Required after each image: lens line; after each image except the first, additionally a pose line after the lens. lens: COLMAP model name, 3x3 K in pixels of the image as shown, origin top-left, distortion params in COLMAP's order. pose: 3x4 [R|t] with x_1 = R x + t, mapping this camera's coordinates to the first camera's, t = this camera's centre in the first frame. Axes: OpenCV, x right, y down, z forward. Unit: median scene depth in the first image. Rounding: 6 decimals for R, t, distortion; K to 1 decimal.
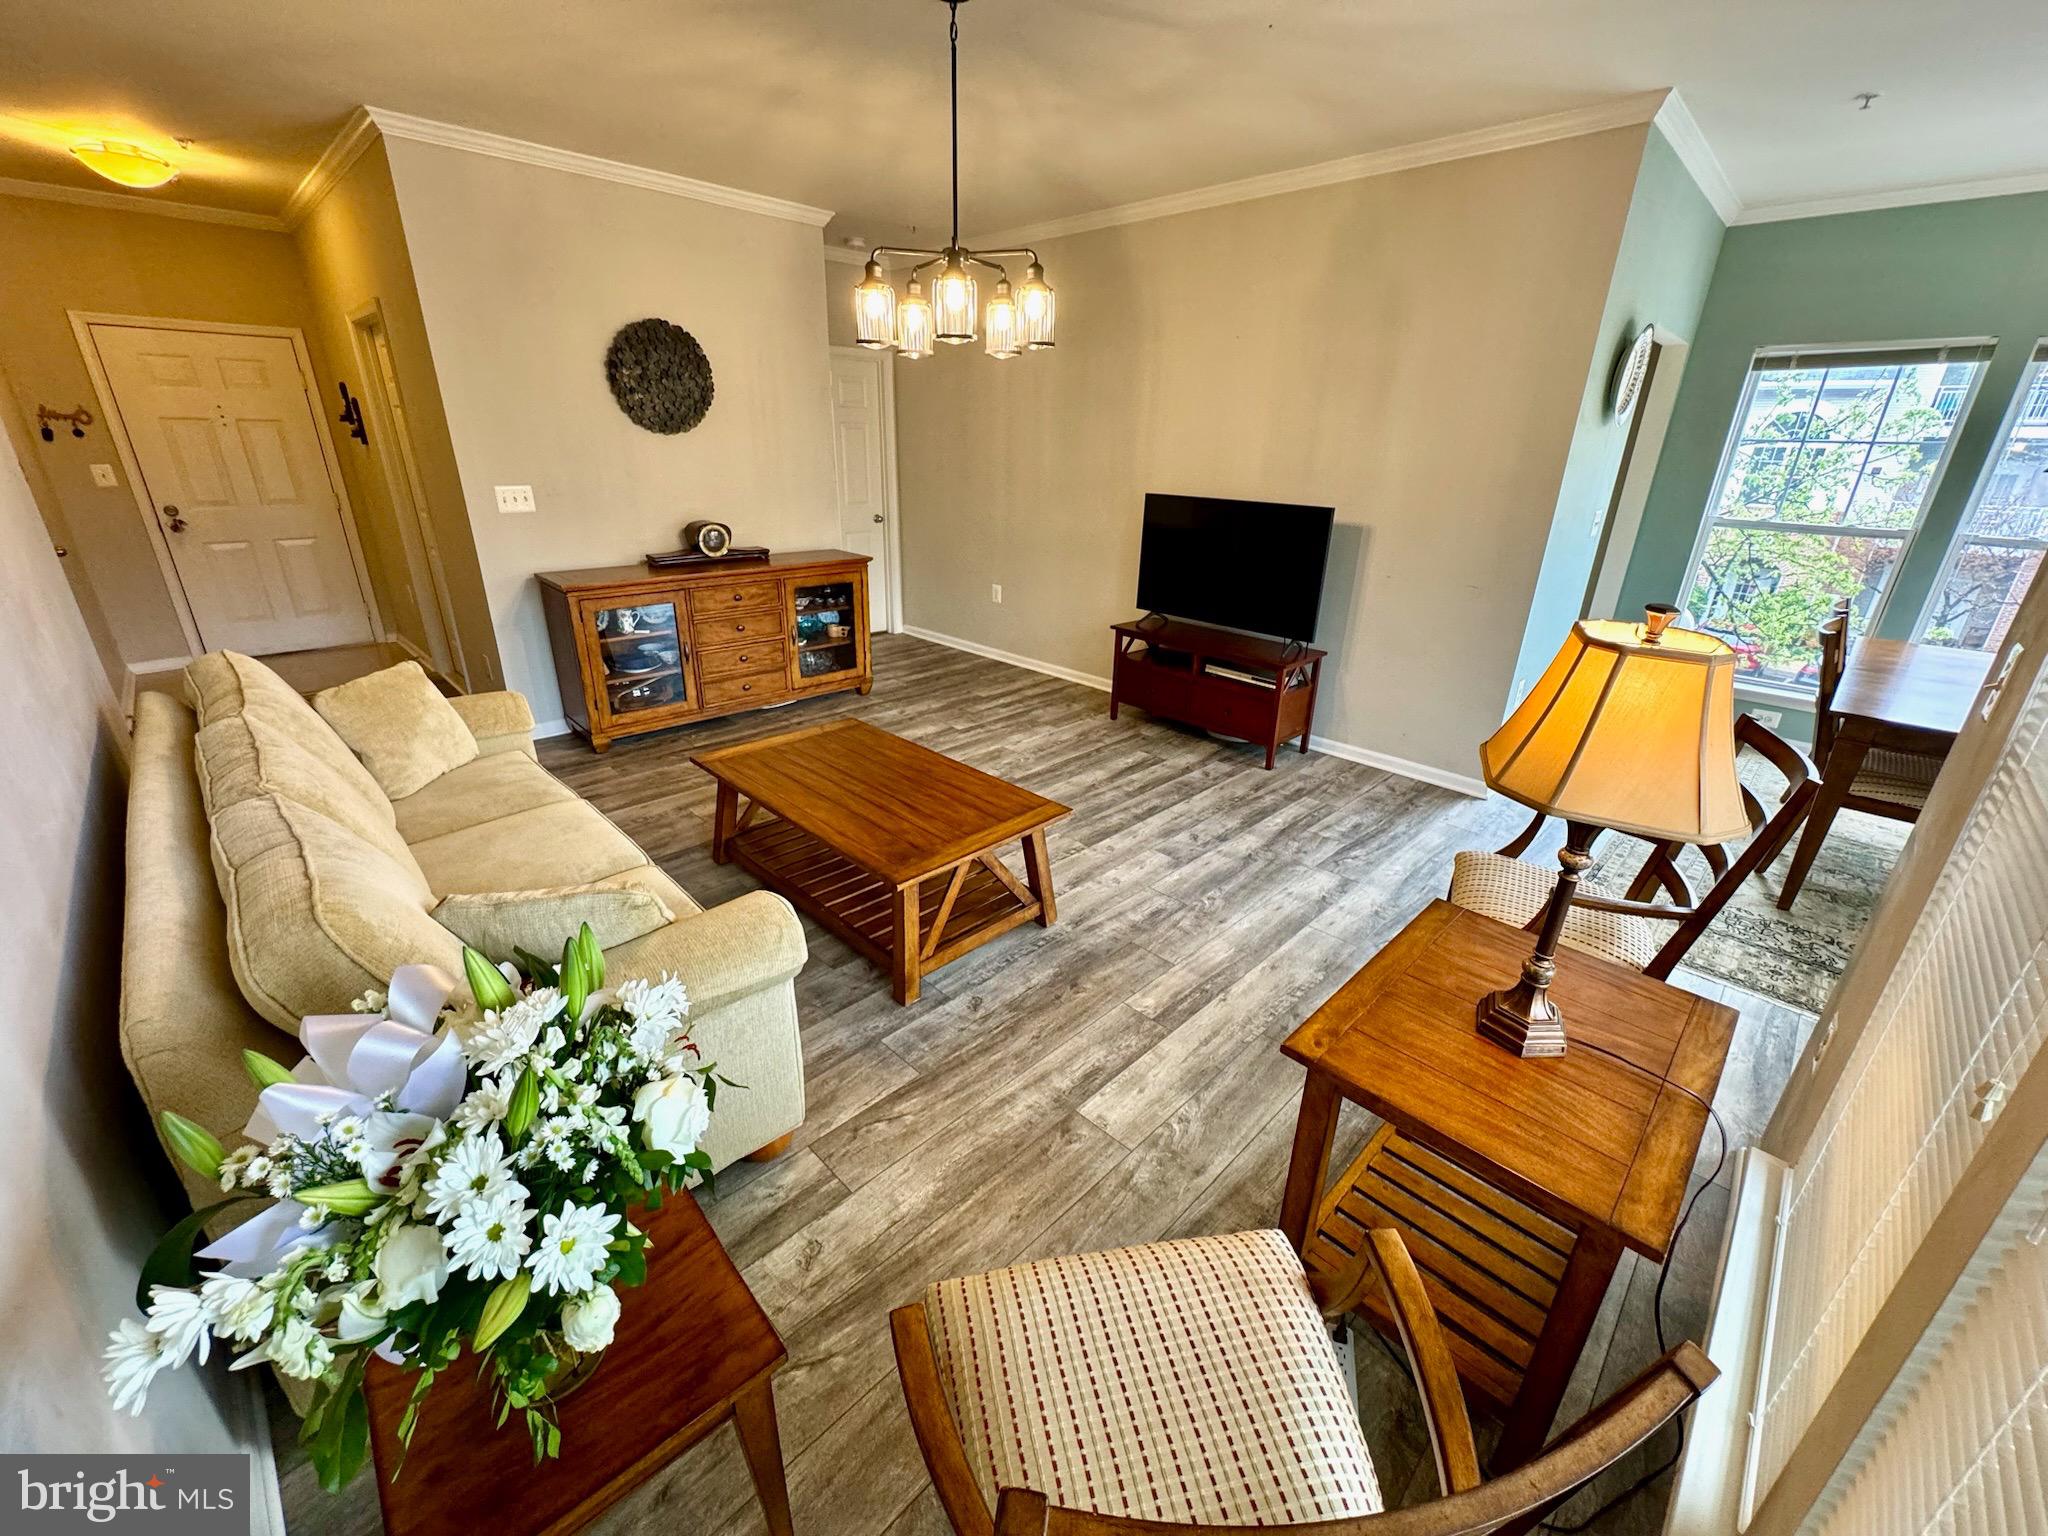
lens RADIAL K [[816.7, 0, 1024.0], [0, 816.7, 768.0], [0, 0, 1]] dist [-0.001751, 0.000309]
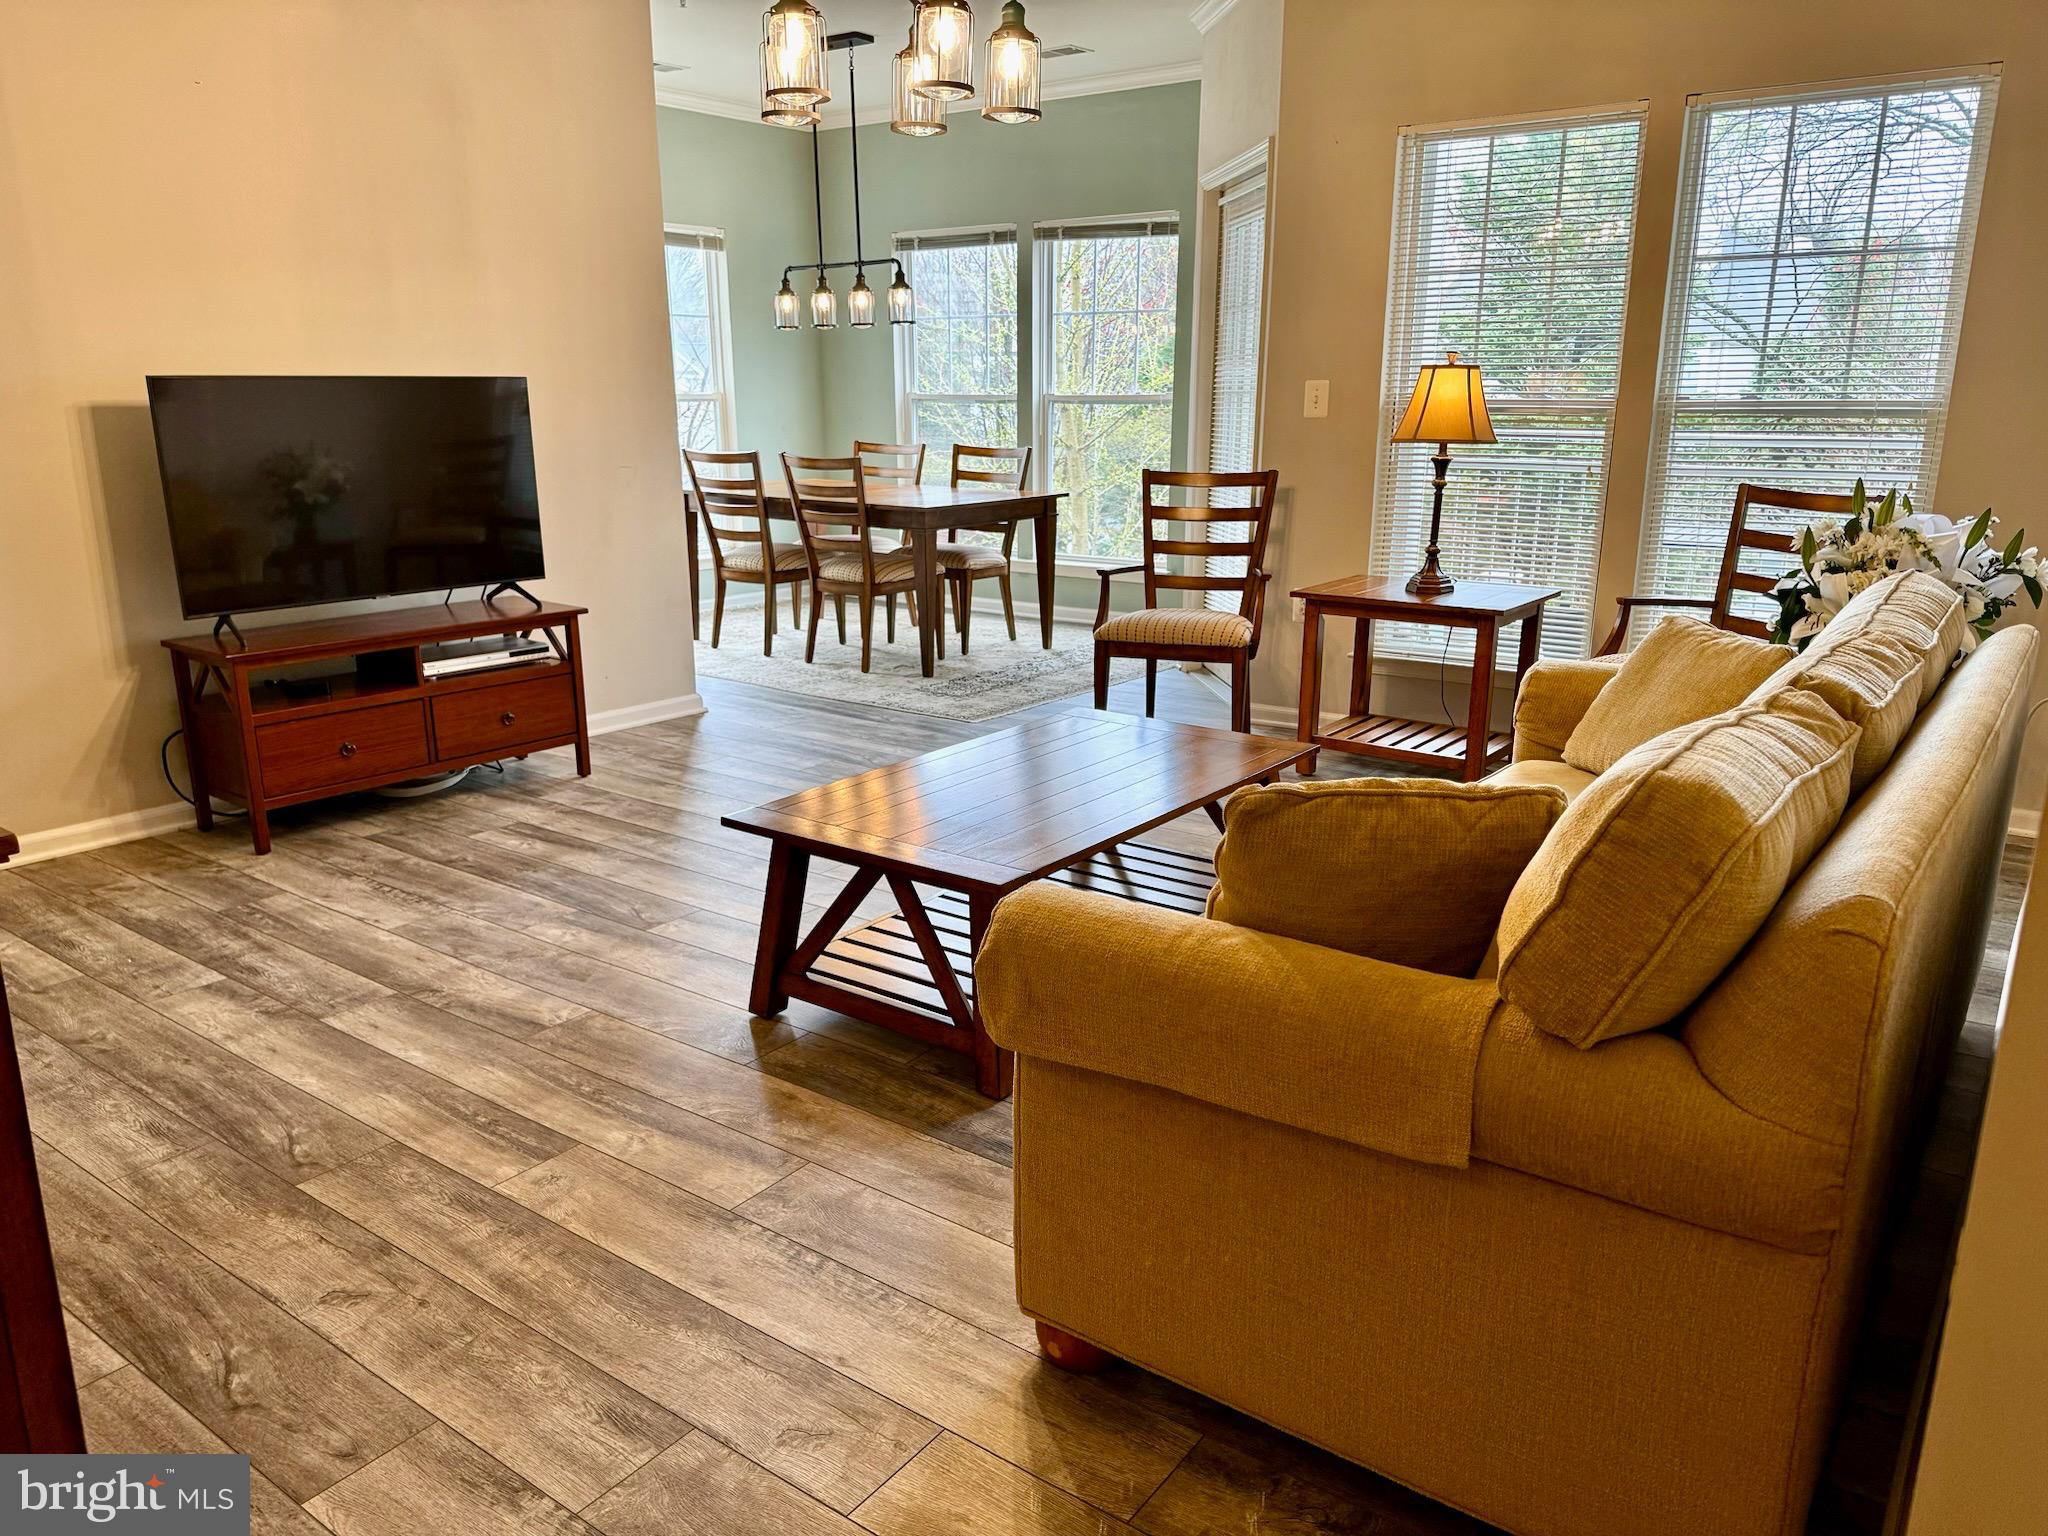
lens RADIAL K [[1446.8, 0, 1024.0], [0, 1446.8, 768.0], [0, 0, 1]] dist [0.033005, -0.047961]
pose [[-0.148534, -0.274910, 0.949927, -0.929484], [0.366524, 0.876865, 0.311076, -0.256771], [-0.918476, 0.394376, -0.029483, 0.779995]]
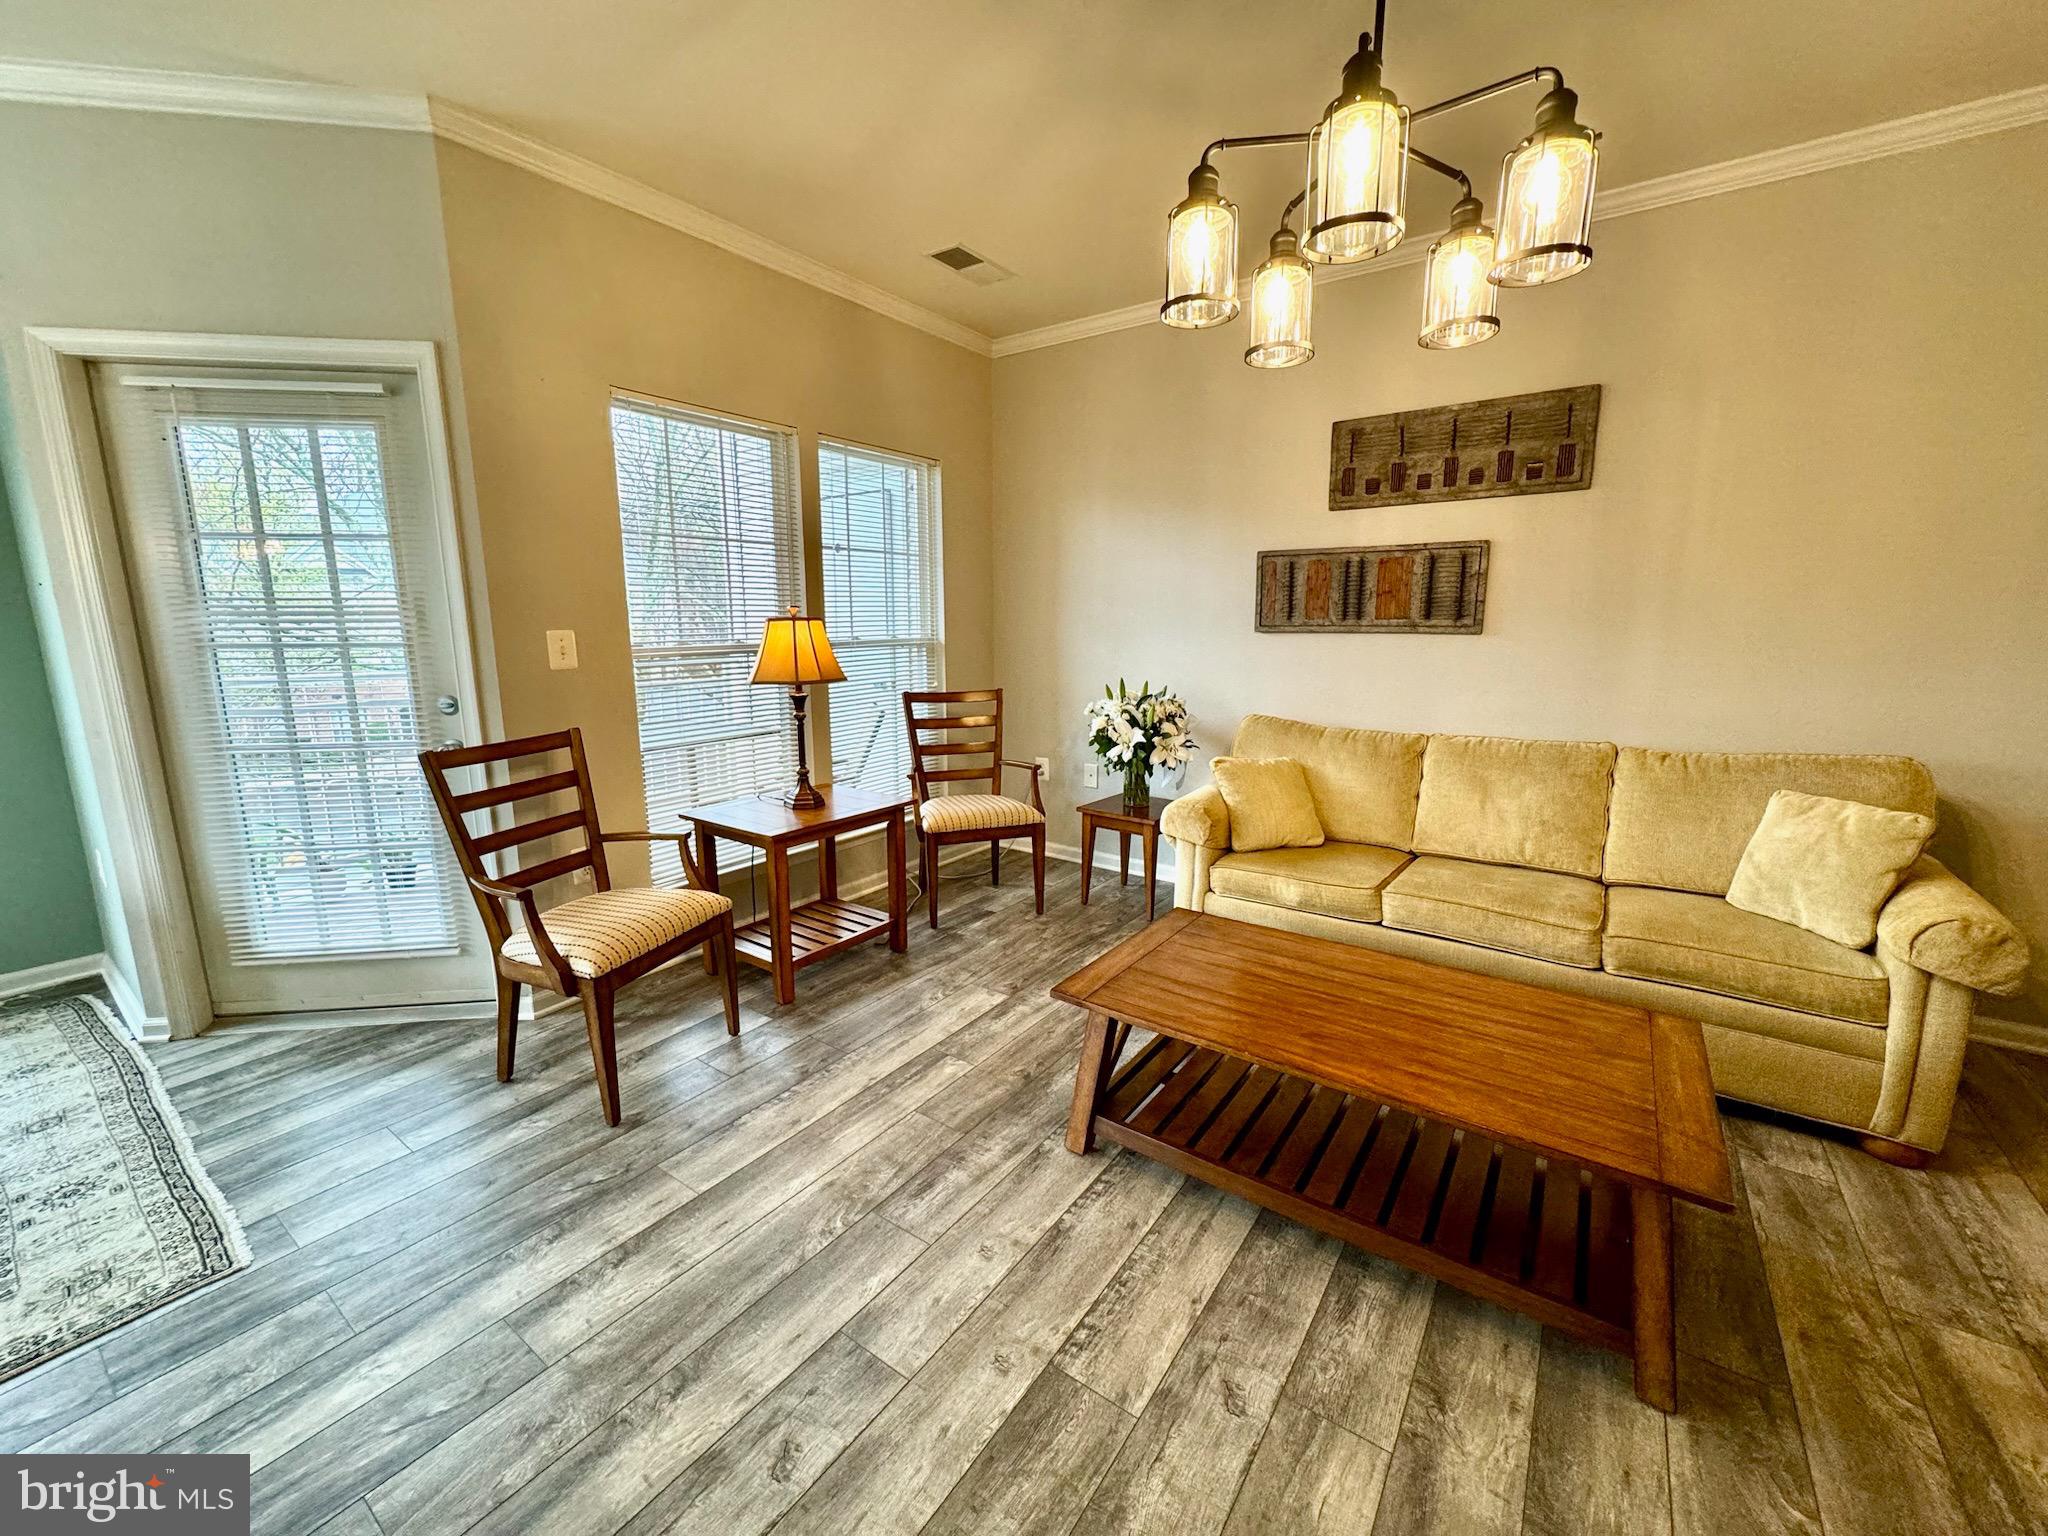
lens RADIAL K [[816.7, 0, 1024.0], [0, 816.7, 768.0], [0, 0, 1]] dist [-0.001751, 0.000309]
pose [[-0.986042, 0.007617, -0.166321, 0.144647], [-0.082781, 0.844300, 0.529438, -0.356955], [0.144457, 0.535817, -0.831885, 1.051552]]
